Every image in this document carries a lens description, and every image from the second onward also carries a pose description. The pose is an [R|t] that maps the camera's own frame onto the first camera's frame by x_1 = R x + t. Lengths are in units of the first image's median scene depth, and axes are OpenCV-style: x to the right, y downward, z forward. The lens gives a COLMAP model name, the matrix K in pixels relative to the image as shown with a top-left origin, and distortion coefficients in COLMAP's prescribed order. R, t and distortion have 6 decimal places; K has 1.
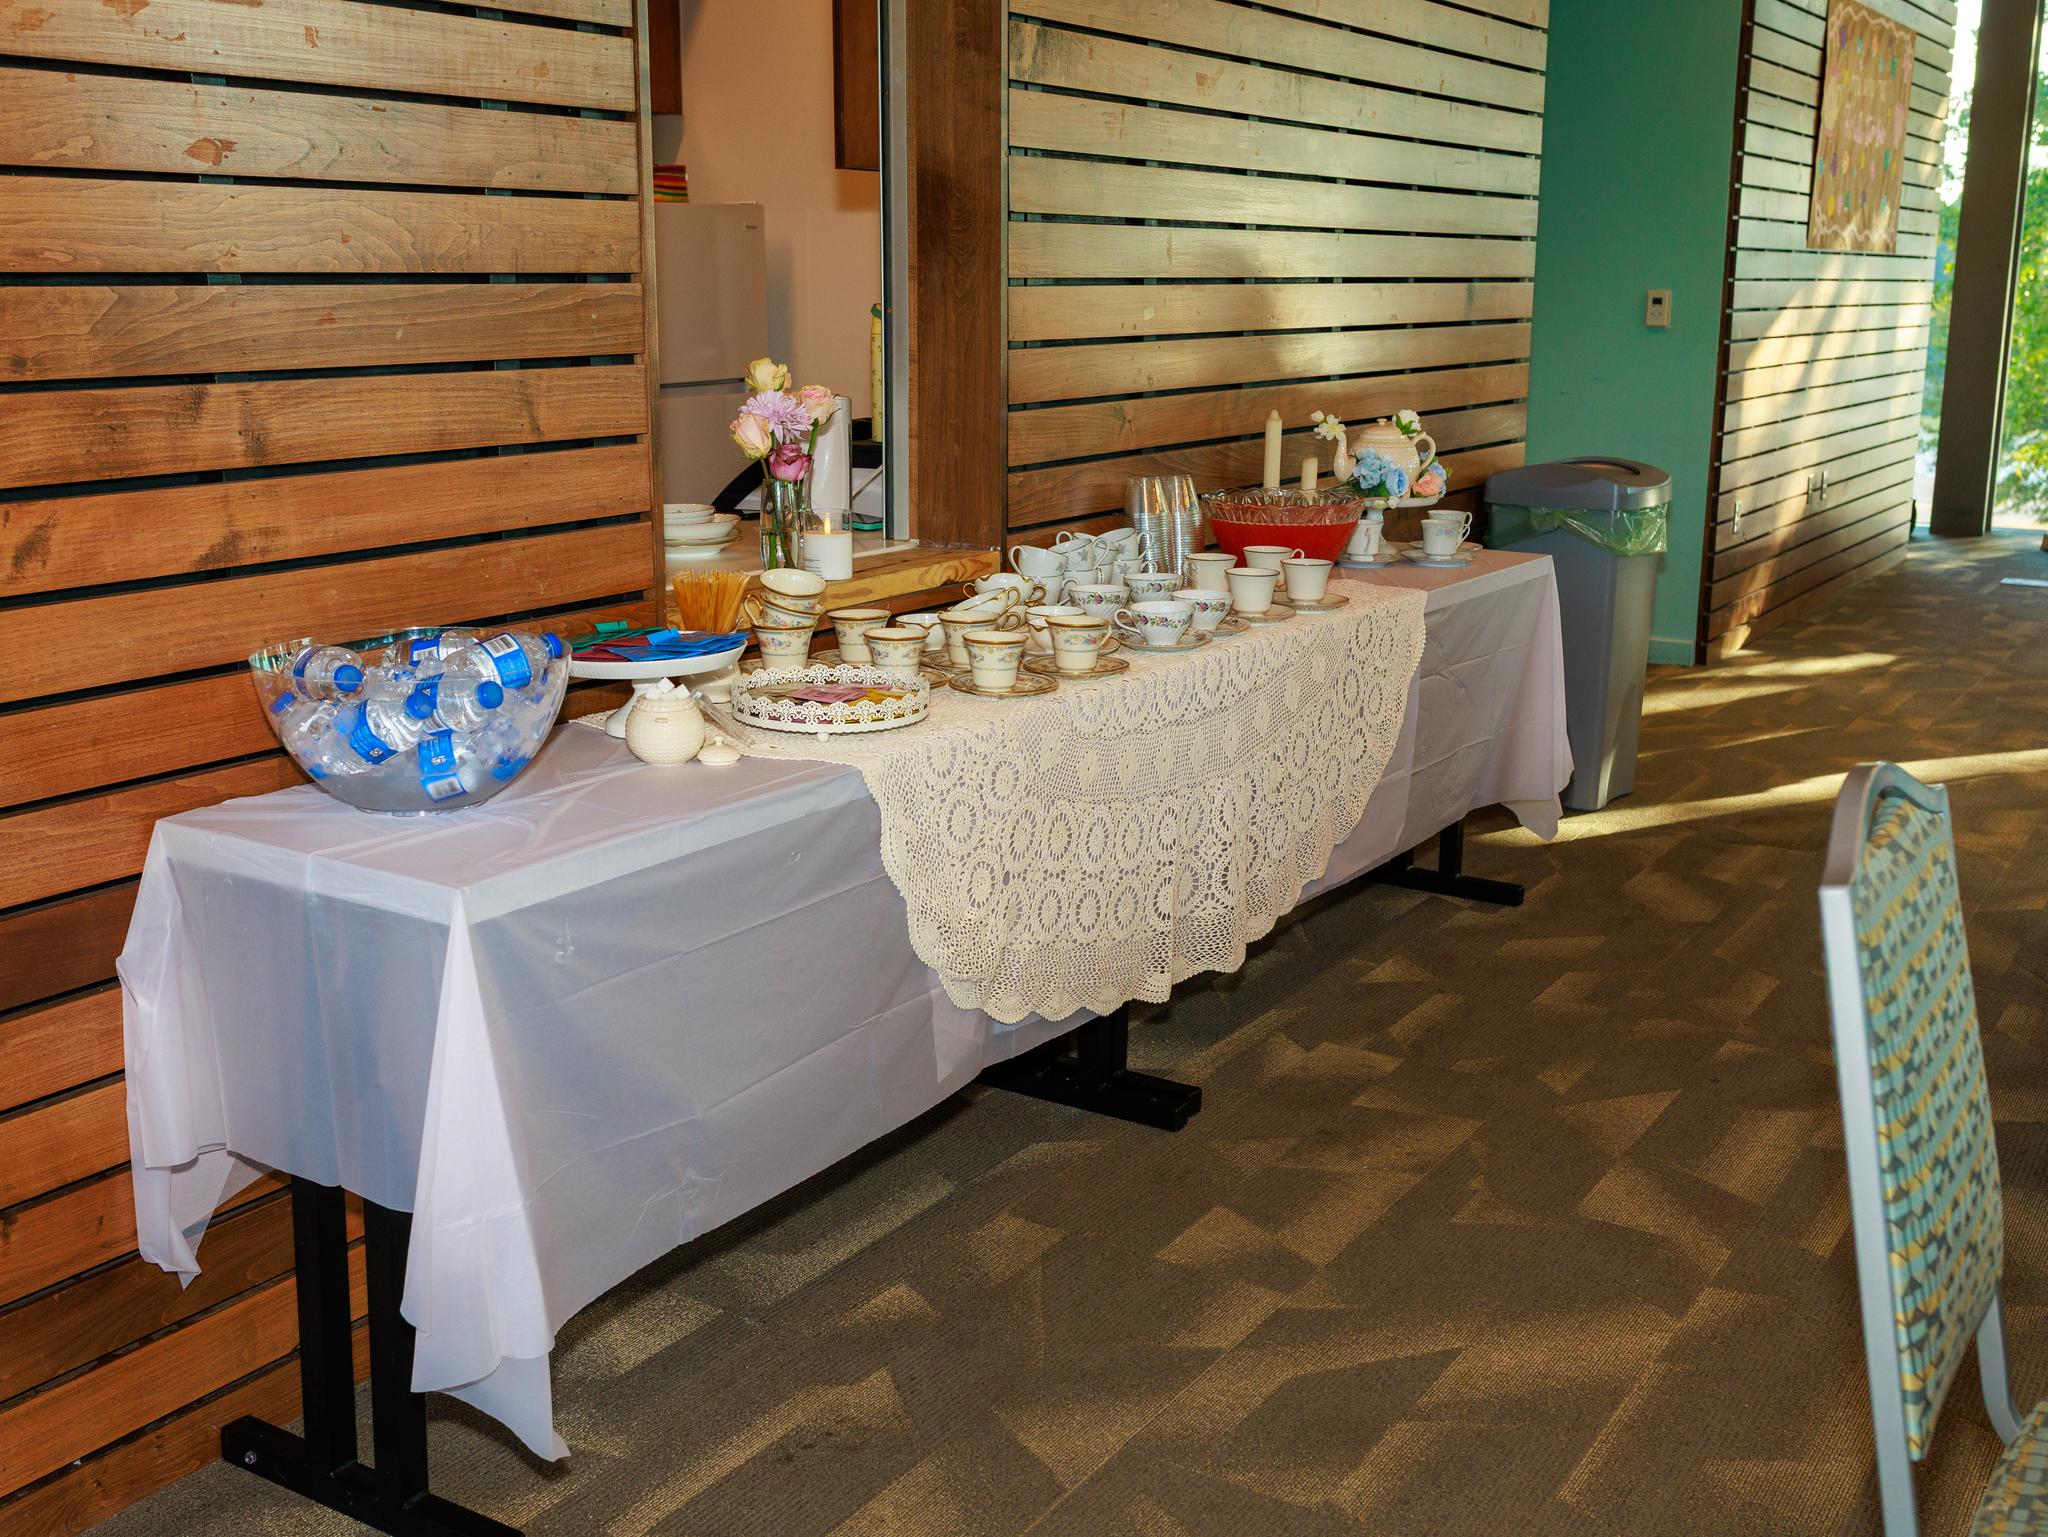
lens RADIAL K [[2181.8, 0, 1013.3], [0, 2181.8, 775.7], [0, 0, 1]] dist [0.000276, -0.002636]
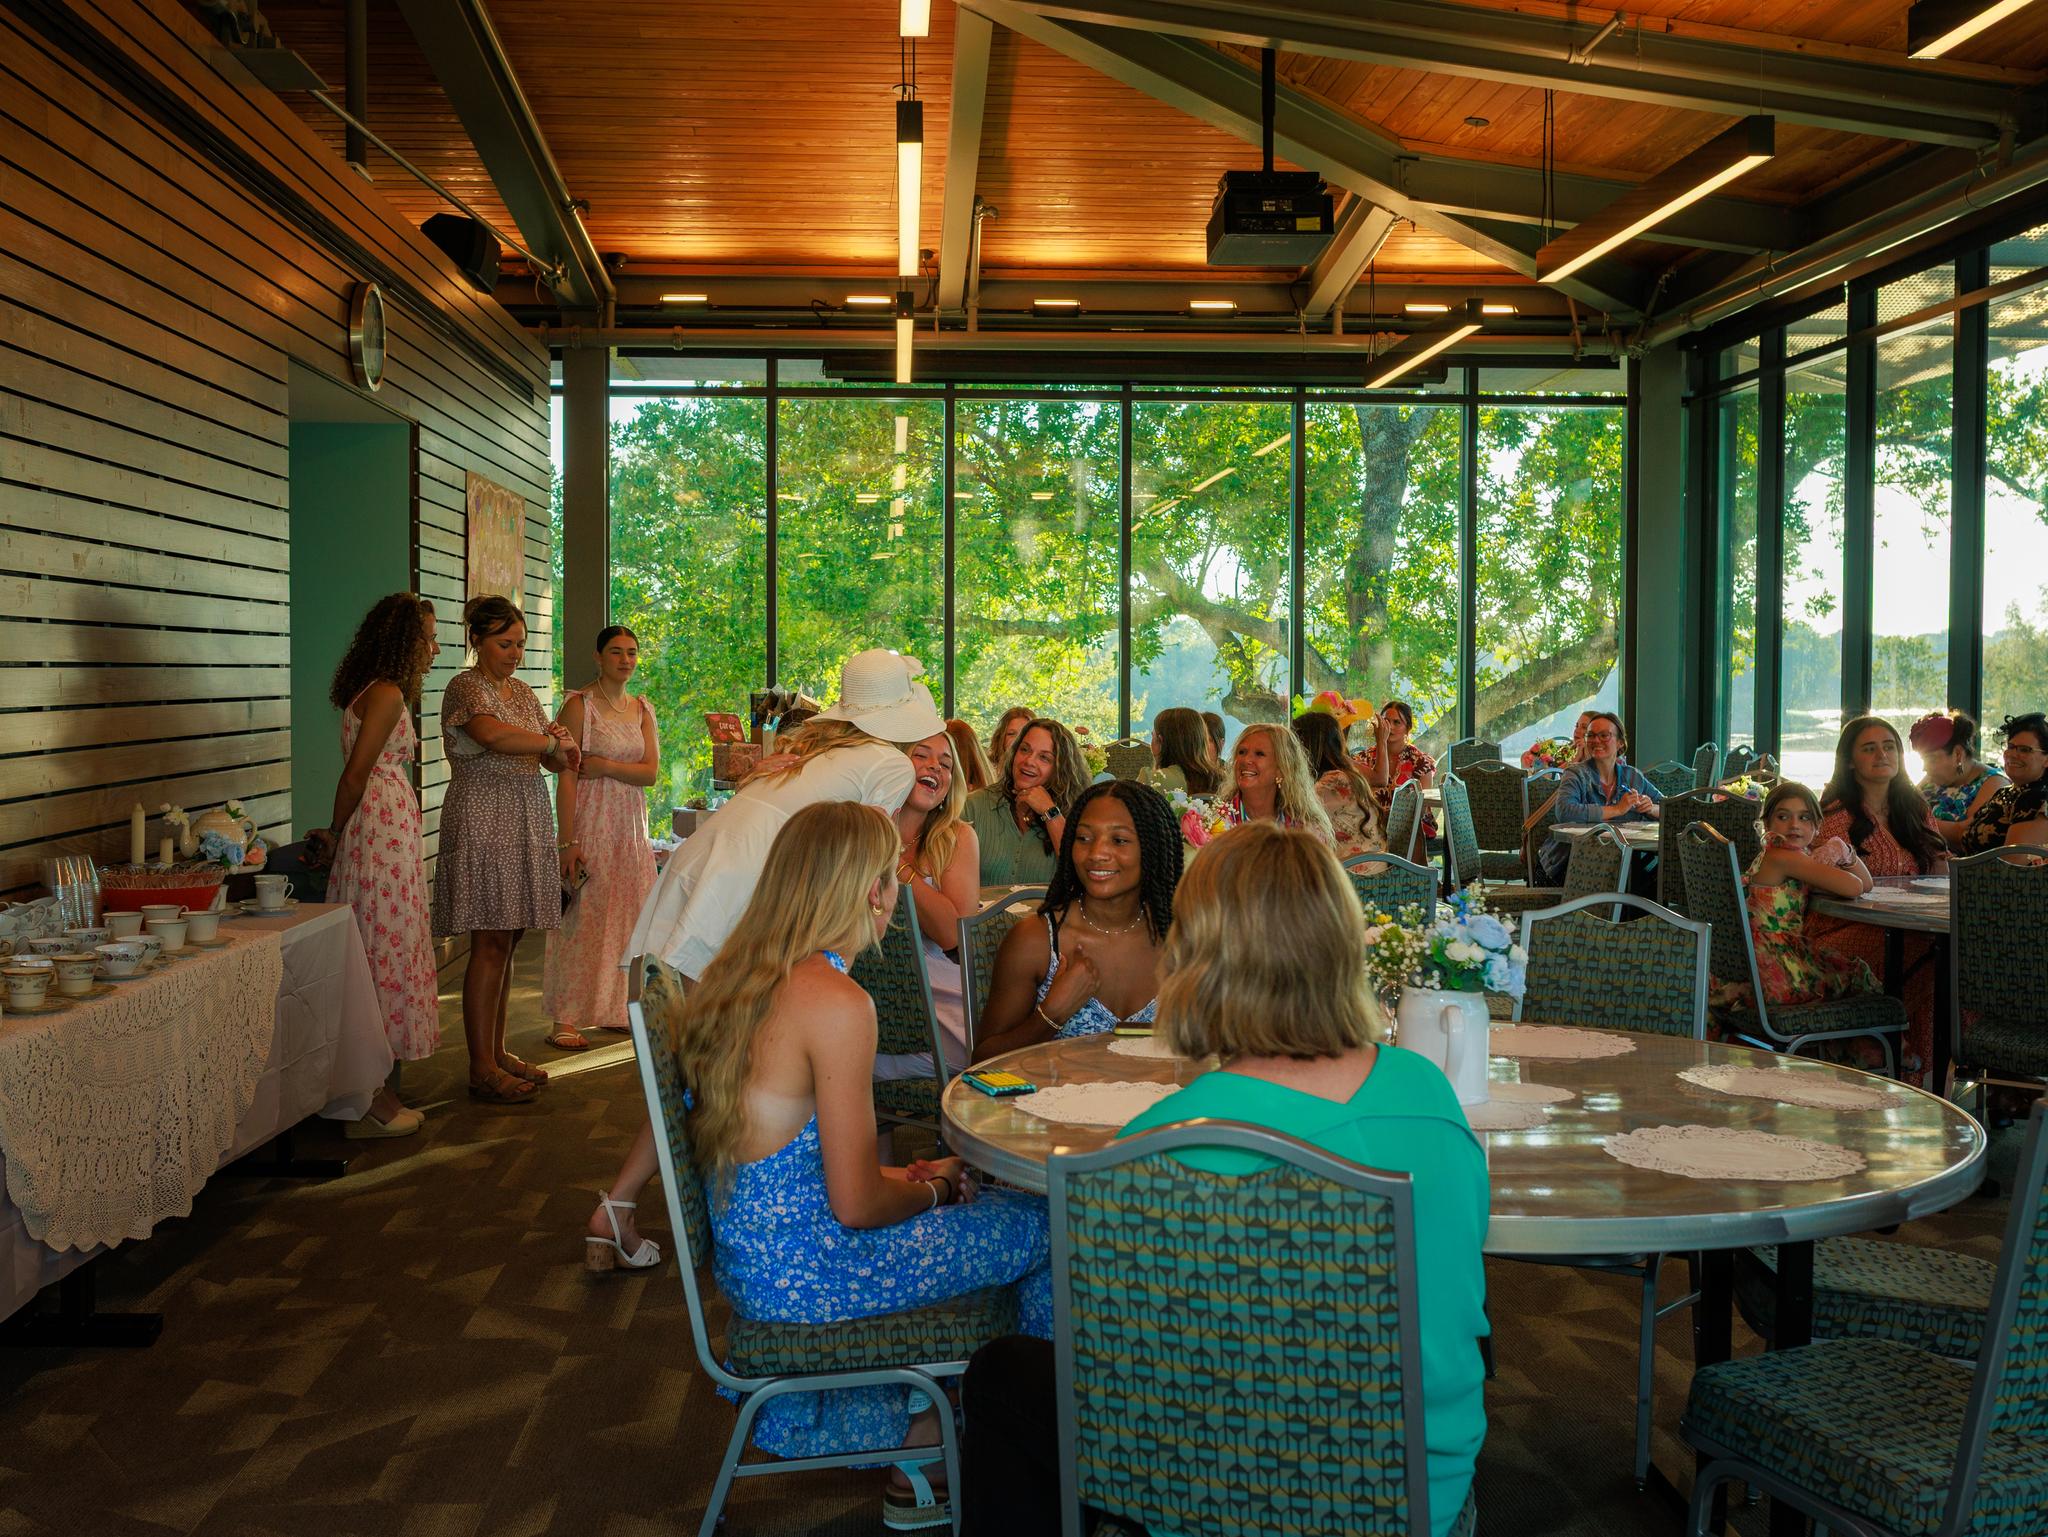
lens RADIAL K [[2174.7, 0, 1002.6], [0, 2174.7, 747.3], [0, 0, 1]] dist [0.001256, -0.000205]
pose [[0.816931, -0.020606, 0.576367, -0.247598], [0.128324, 0.980804, -0.146819, 0.066182], [-0.562278, 0.193902, 0.803894, -0.400339]]
